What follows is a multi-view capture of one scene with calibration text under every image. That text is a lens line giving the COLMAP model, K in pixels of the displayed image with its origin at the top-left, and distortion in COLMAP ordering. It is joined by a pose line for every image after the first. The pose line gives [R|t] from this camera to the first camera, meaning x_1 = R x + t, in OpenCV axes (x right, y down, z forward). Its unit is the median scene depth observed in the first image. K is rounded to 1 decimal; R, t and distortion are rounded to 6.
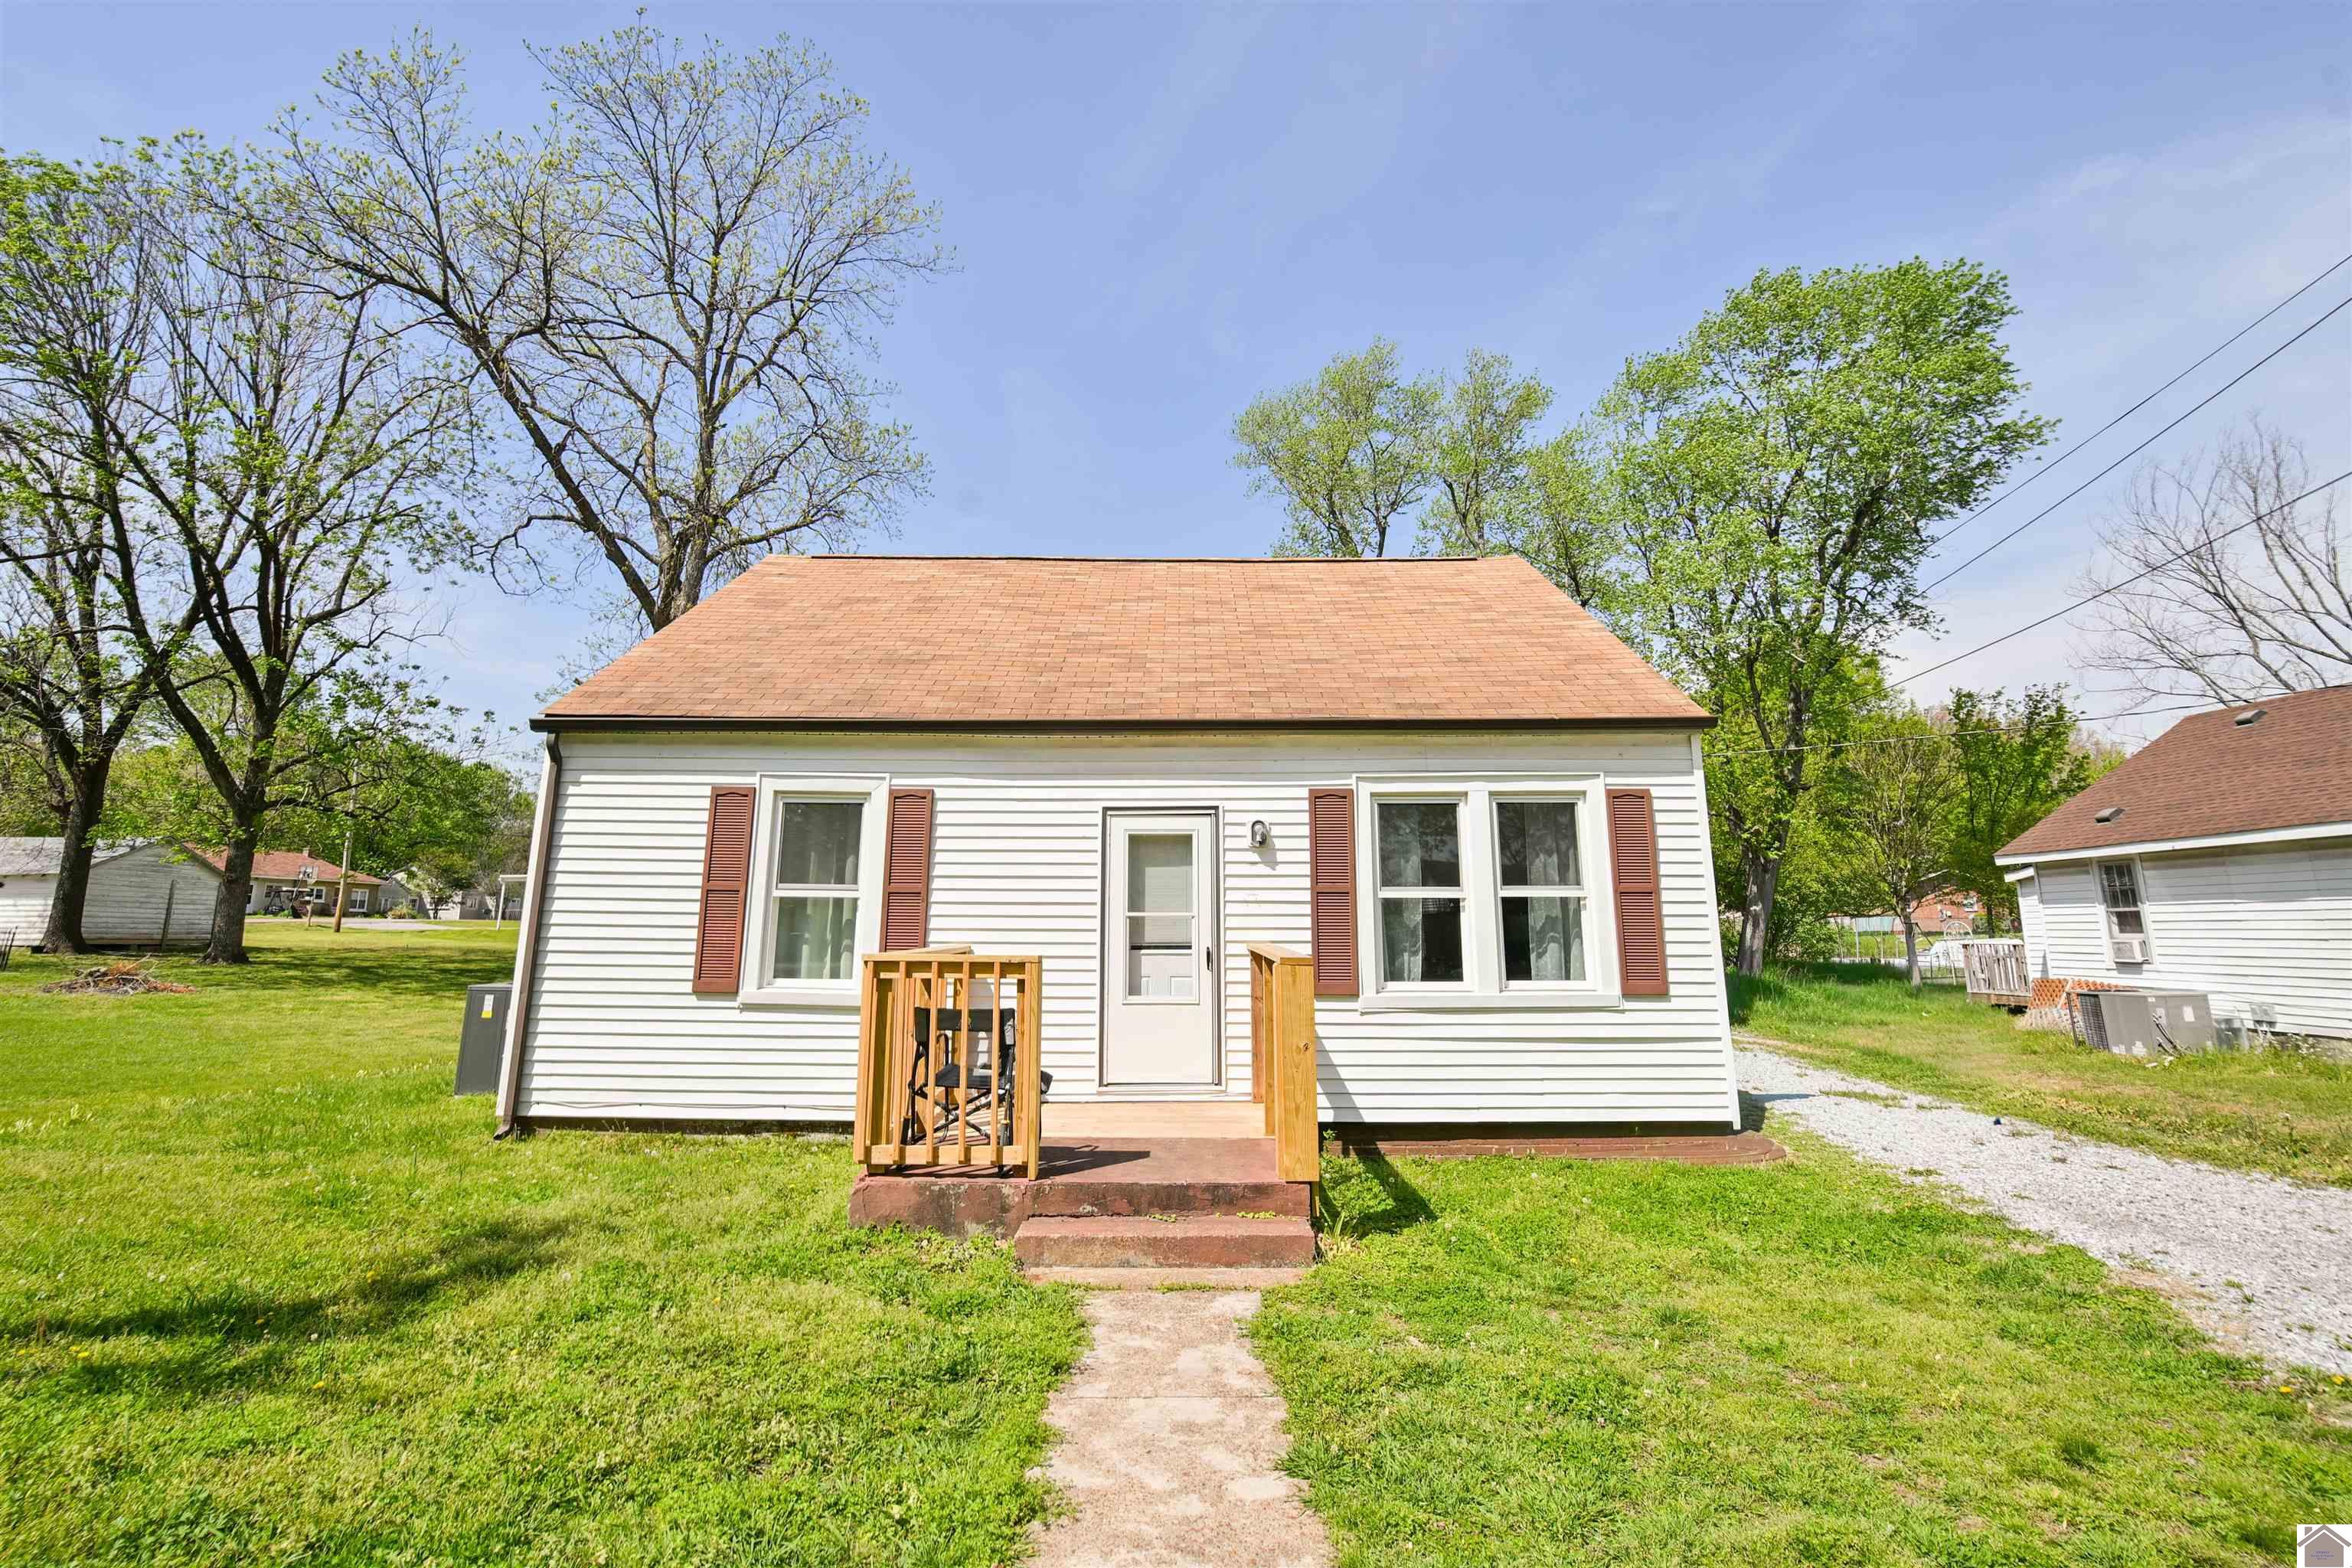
lens RADIAL K [[1048.0, 0, 1102.4], [0, 1048.0, 740.3], [0, 0, 1]] dist [-0.014547, -0.000344]
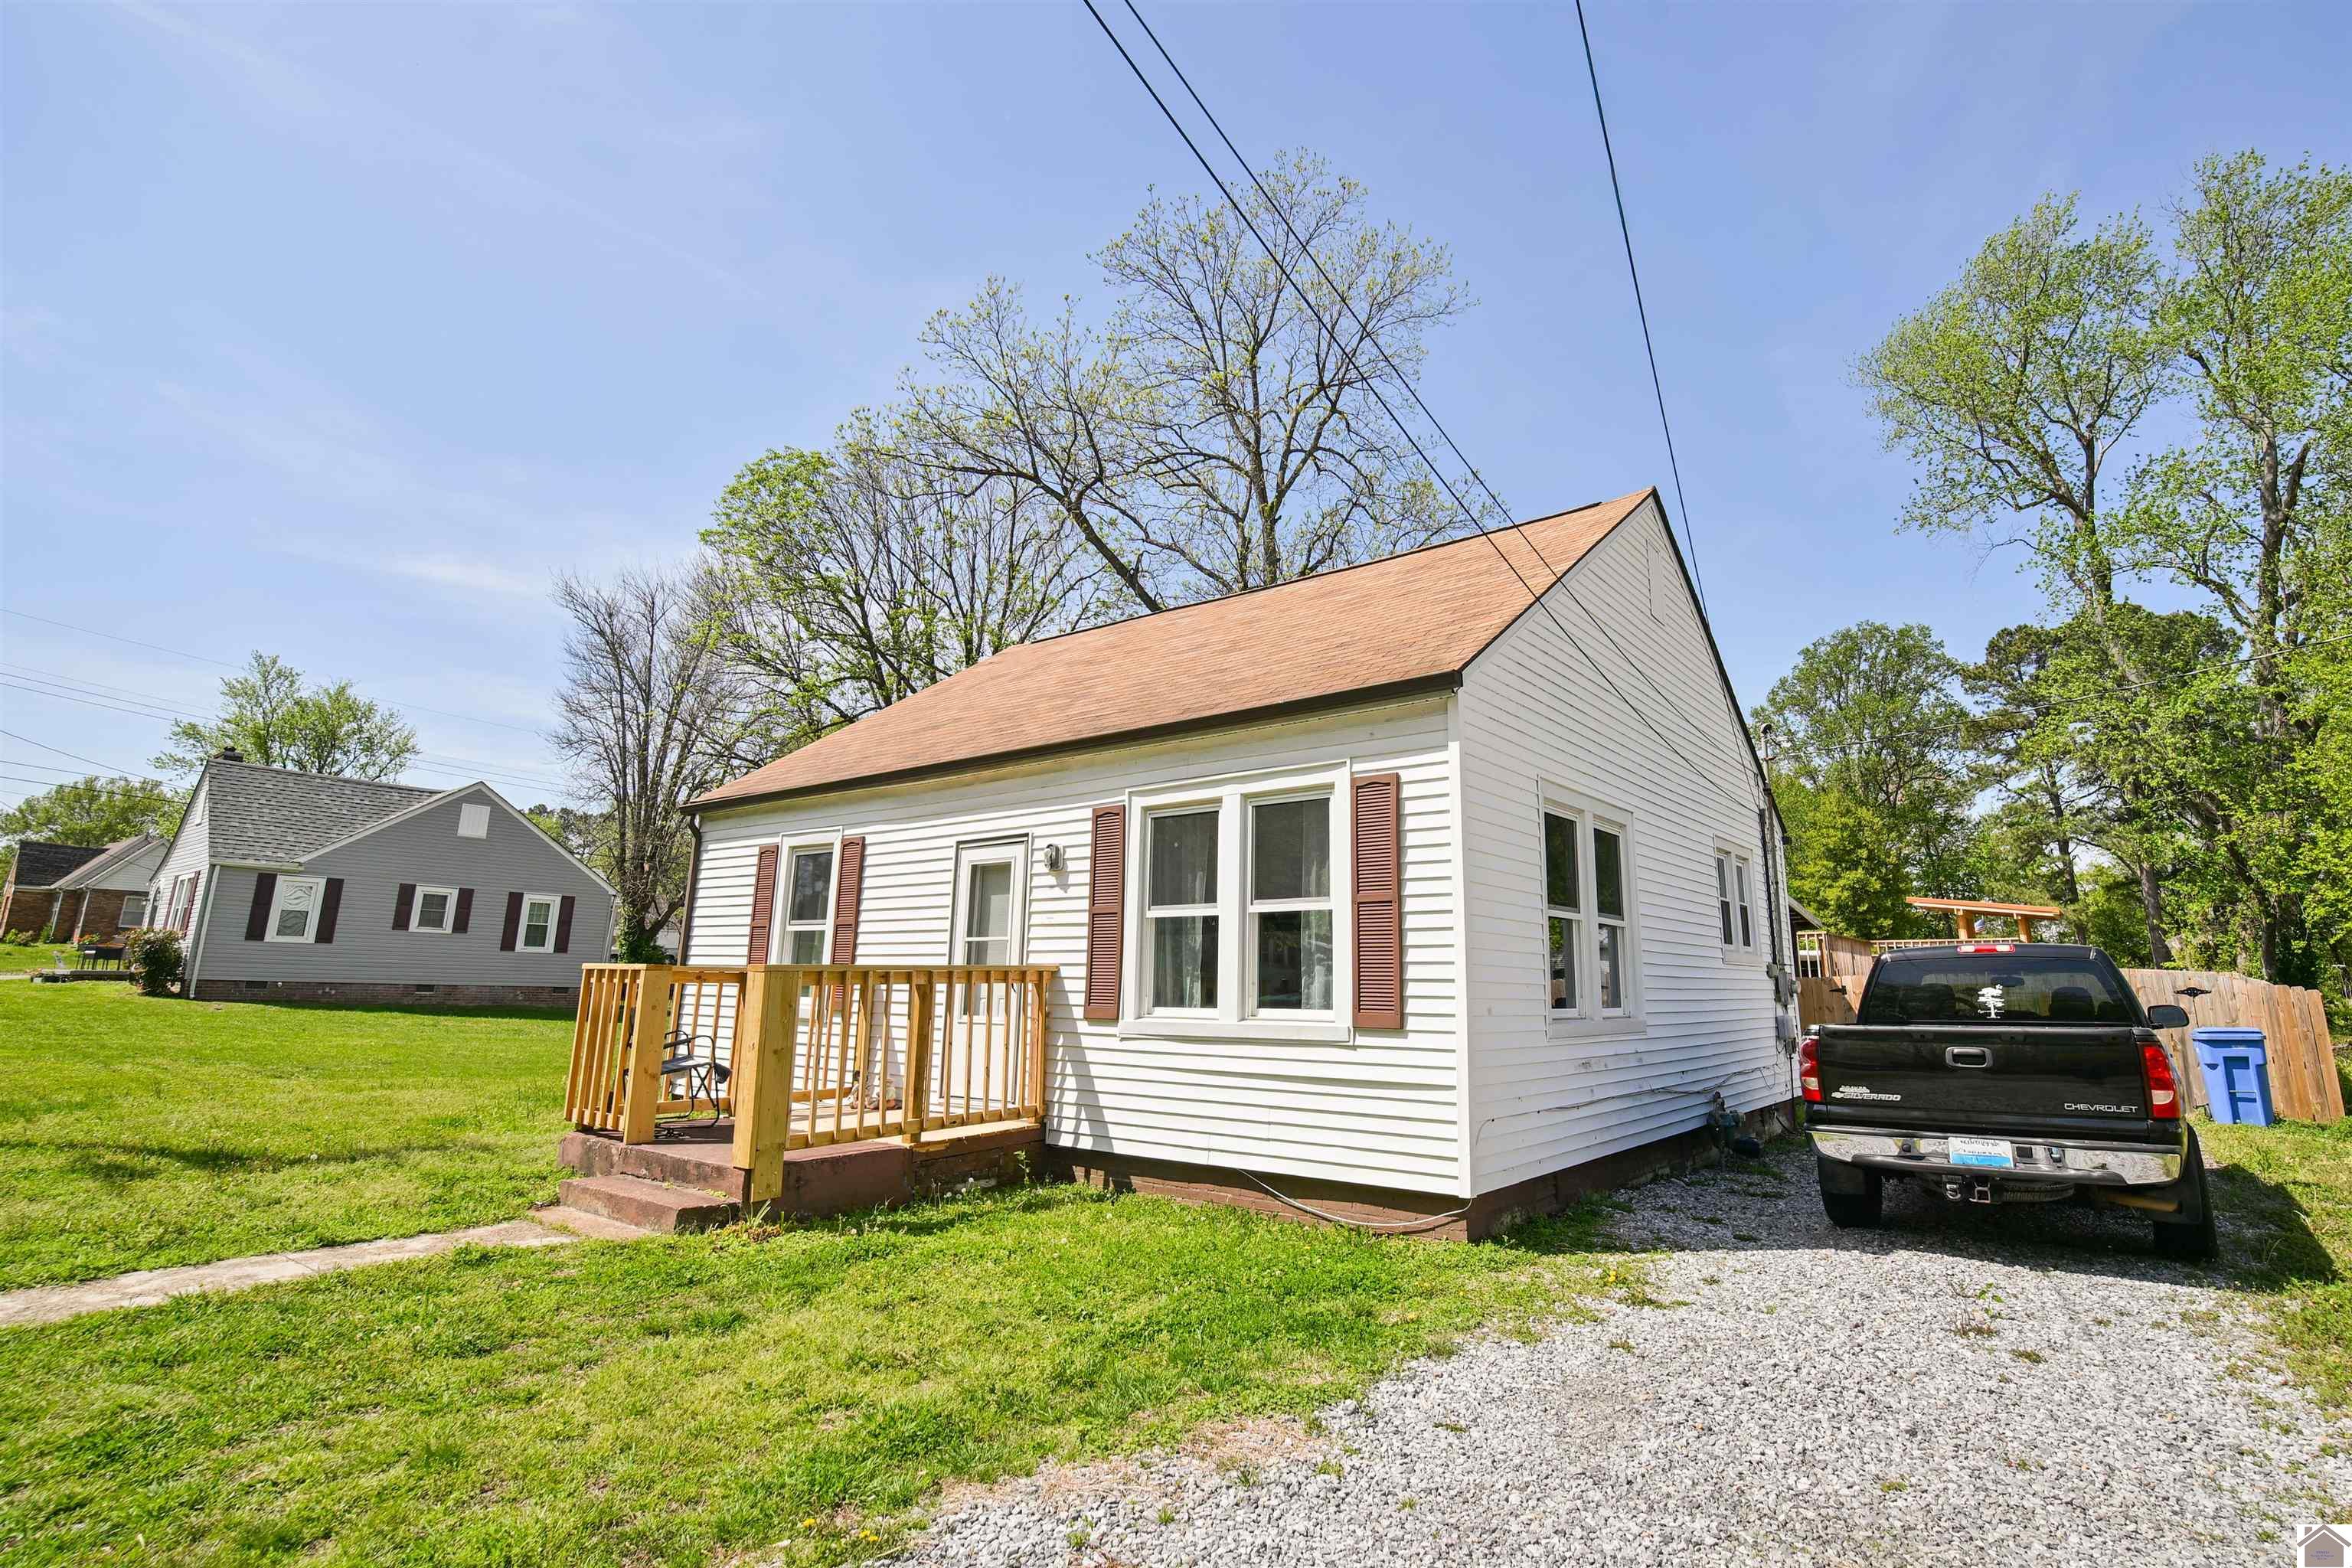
lens RADIAL K [[1048.0, 0, 1178.9], [0, 1048.0, 766.0], [0, 0, 1]] dist [-0.014547, -0.000344]
pose [[0.823792, -0.108713, -0.556371, 0.819410], [0.090431, 0.994073, -0.060341, 0.073508], [0.559634, -0.000605, 0.828740, 0.231384]]
